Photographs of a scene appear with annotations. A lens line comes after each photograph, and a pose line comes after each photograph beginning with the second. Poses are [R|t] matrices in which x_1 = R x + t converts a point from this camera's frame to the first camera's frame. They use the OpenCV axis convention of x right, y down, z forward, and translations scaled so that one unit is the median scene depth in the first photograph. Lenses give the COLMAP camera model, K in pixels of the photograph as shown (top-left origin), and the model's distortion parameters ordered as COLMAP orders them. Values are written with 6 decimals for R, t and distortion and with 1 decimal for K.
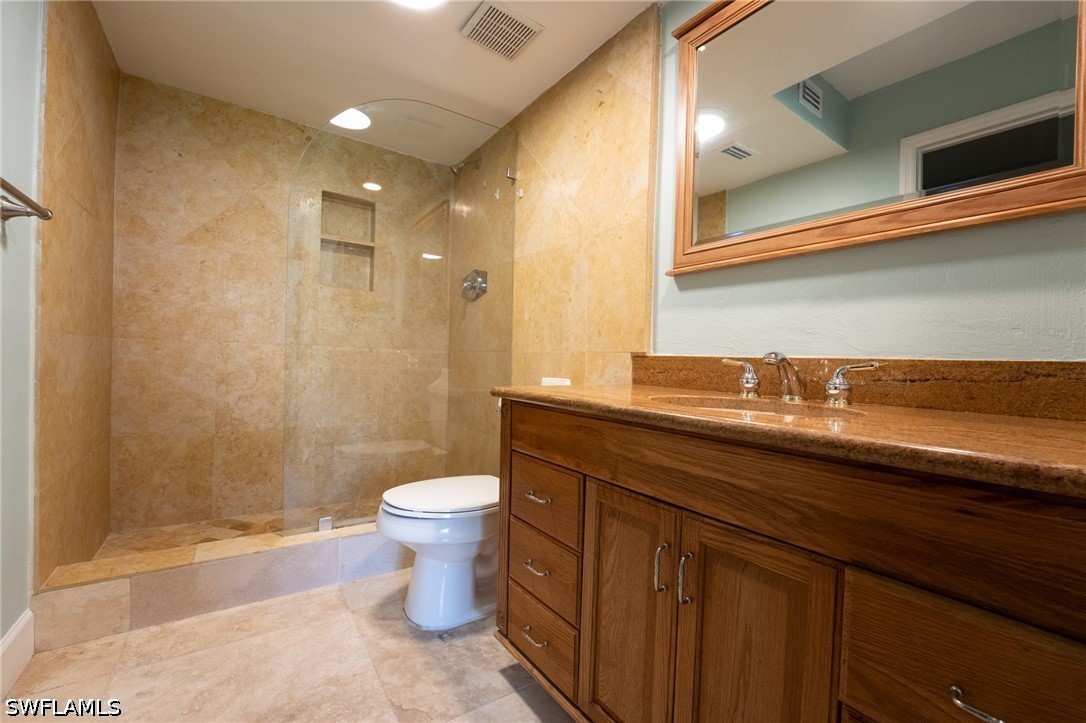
lens RADIAL K [[444.2, 0, 543.0], [0, 444.2, 361.5], [0, 0, 1]] dist [-0.026144, 0.000053]
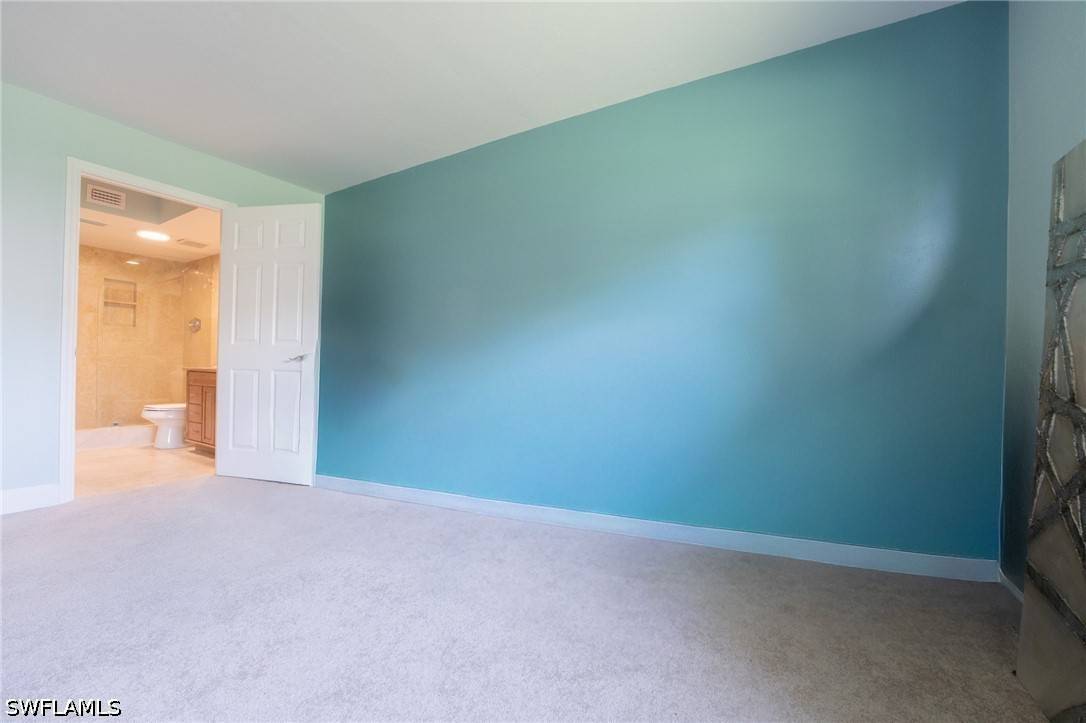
lens RADIAL K [[444.2, 0, 543.0], [0, 444.2, 361.5], [0, 0, 1]] dist [-0.026144, 0.000053]
pose [[0.916888, -0.010619, 0.399004, 0.530836], [0.011506, 0.999934, 0.000174, 0.019653], [-0.398979, 0.004432, 0.916949, -1.562929]]
